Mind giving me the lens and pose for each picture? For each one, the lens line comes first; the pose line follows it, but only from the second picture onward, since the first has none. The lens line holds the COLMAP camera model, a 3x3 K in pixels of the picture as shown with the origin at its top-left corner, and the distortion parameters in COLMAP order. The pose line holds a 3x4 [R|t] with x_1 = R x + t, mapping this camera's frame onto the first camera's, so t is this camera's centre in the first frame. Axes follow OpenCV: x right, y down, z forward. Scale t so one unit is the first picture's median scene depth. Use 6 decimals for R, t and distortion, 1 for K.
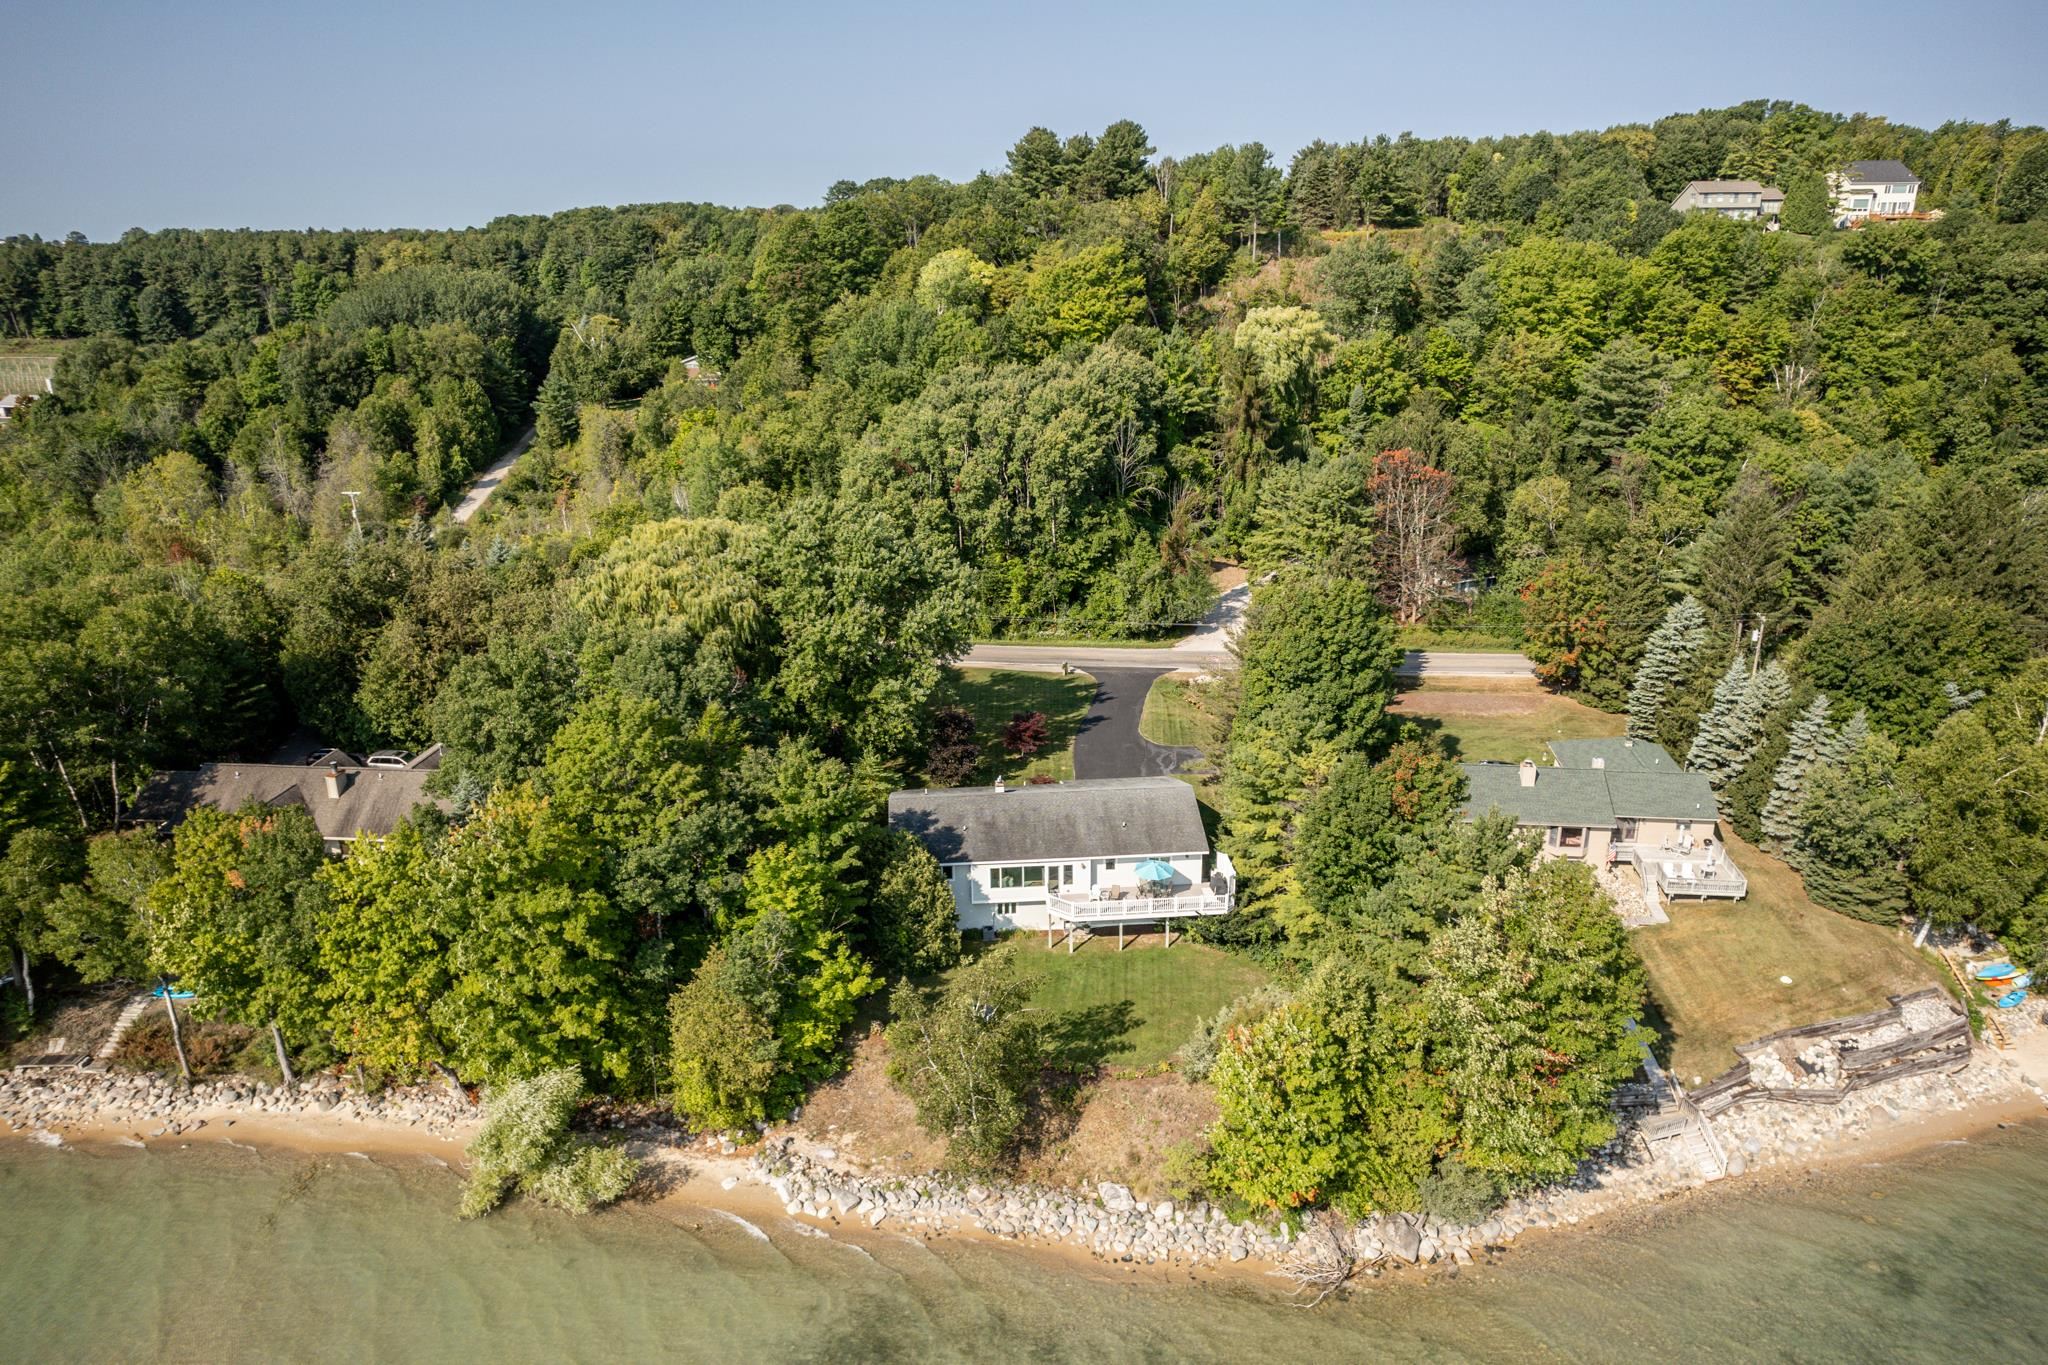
lens RADIAL K [[1398.9, 0, 1083.2], [0, 1398.9, 688.4], [0, 0, 1]] dist [-0.102775, 0.121422]
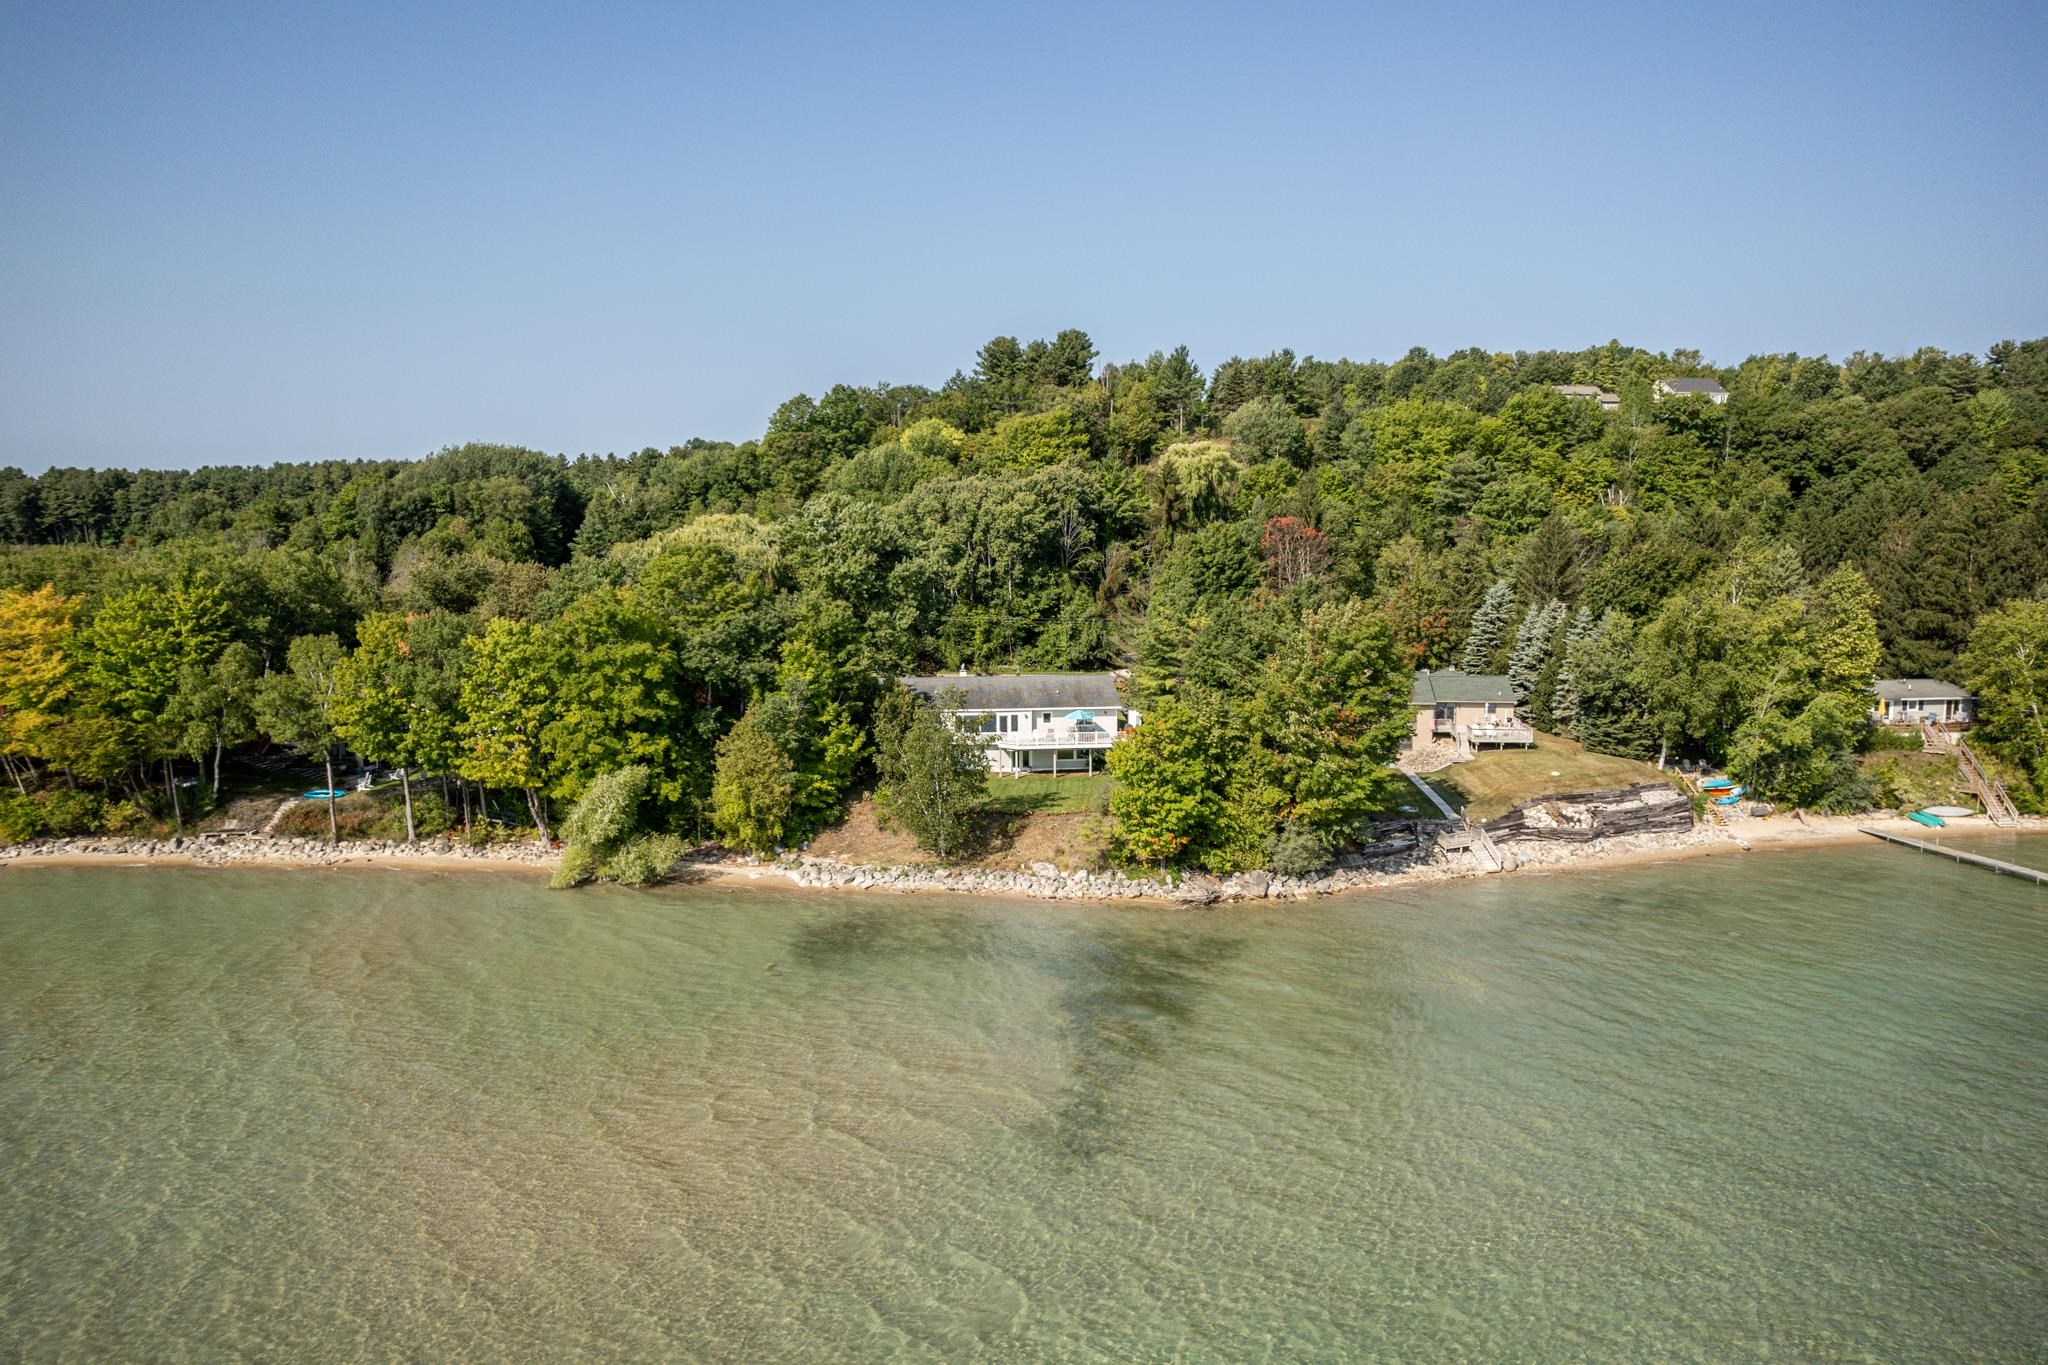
lens RADIAL K [[1328.6, 0, 1095.6], [0, 1328.6, 677.5], [0, 0, 1]] dist [-0.088725, 0.112637]
pose [[0.999365, -0.005089, 0.035264, 0.012448], [0.011934, 0.980388, -0.196718, 0.196703], [-0.033571, 0.197014, 0.979826, -0.135322]]
